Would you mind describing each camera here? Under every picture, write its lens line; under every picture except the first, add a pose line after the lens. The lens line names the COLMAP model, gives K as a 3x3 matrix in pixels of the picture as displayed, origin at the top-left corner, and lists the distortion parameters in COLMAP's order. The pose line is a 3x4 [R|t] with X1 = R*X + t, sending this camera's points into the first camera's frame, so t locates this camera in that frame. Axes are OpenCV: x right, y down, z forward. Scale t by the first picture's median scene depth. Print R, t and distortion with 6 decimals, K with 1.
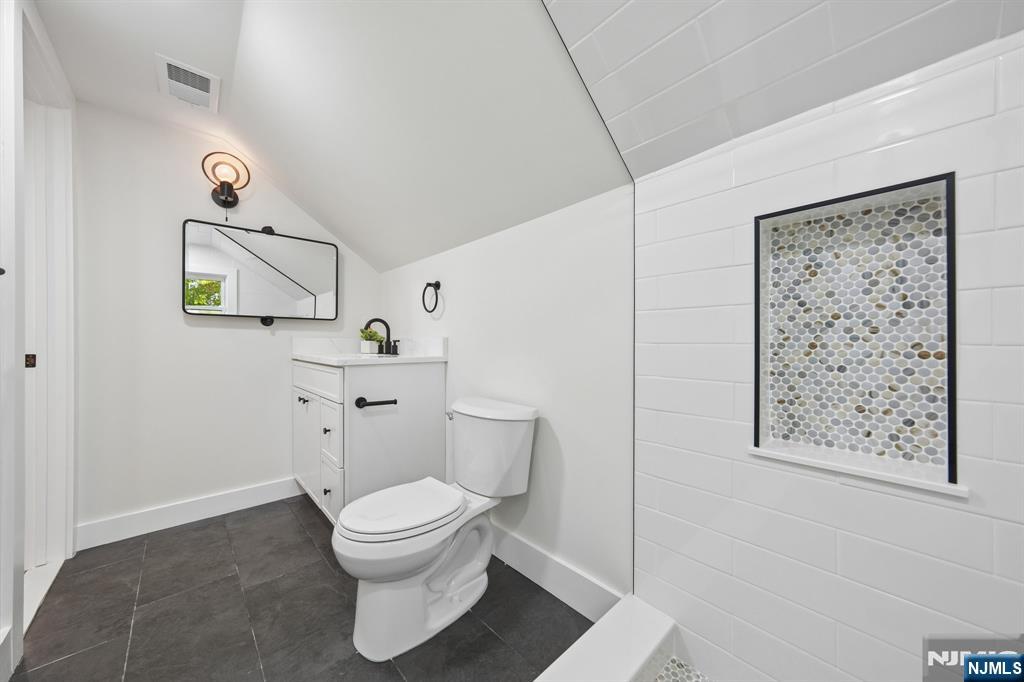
lens RADIAL K [[350.4, 0, 508.1], [0, 350.4, 341.8], [0, 0, 1]] dist [-0.006345, 0.000998]
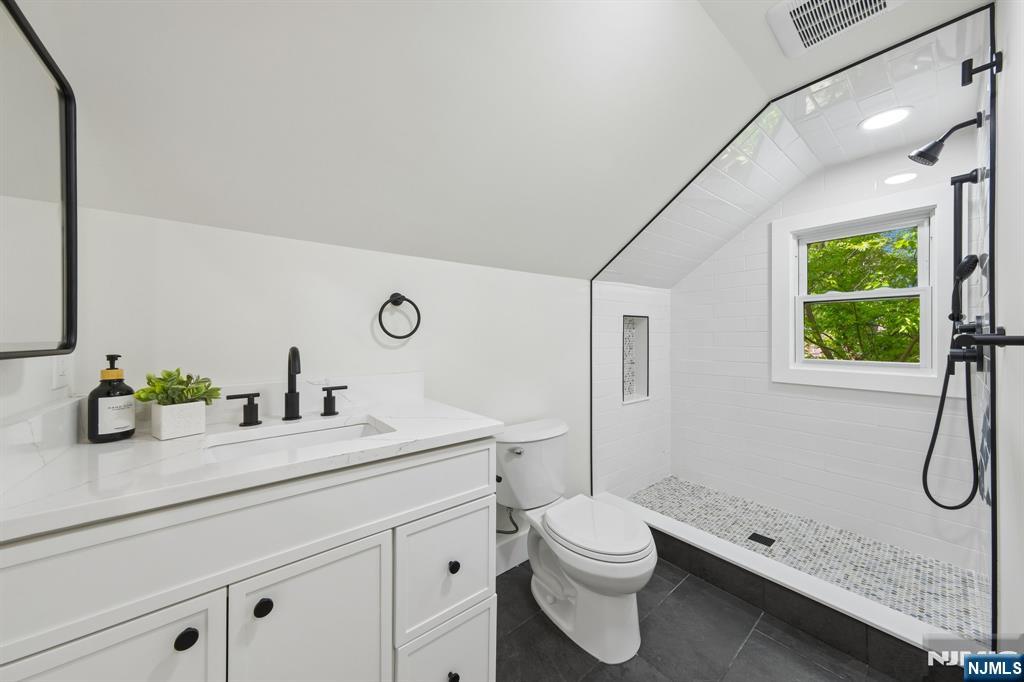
lens RADIAL K [[350.4, 0, 508.0], [0, 350.4, 337.0], [0, 0, 1]] dist [-0.006345, 0.000998]
pose [[0.079012, 0.000882, 0.996873, -2.062023], [0.007703, 0.999969, -0.001496, -0.195940], [-0.996844, 0.007797, 0.079002, 1.697501]]
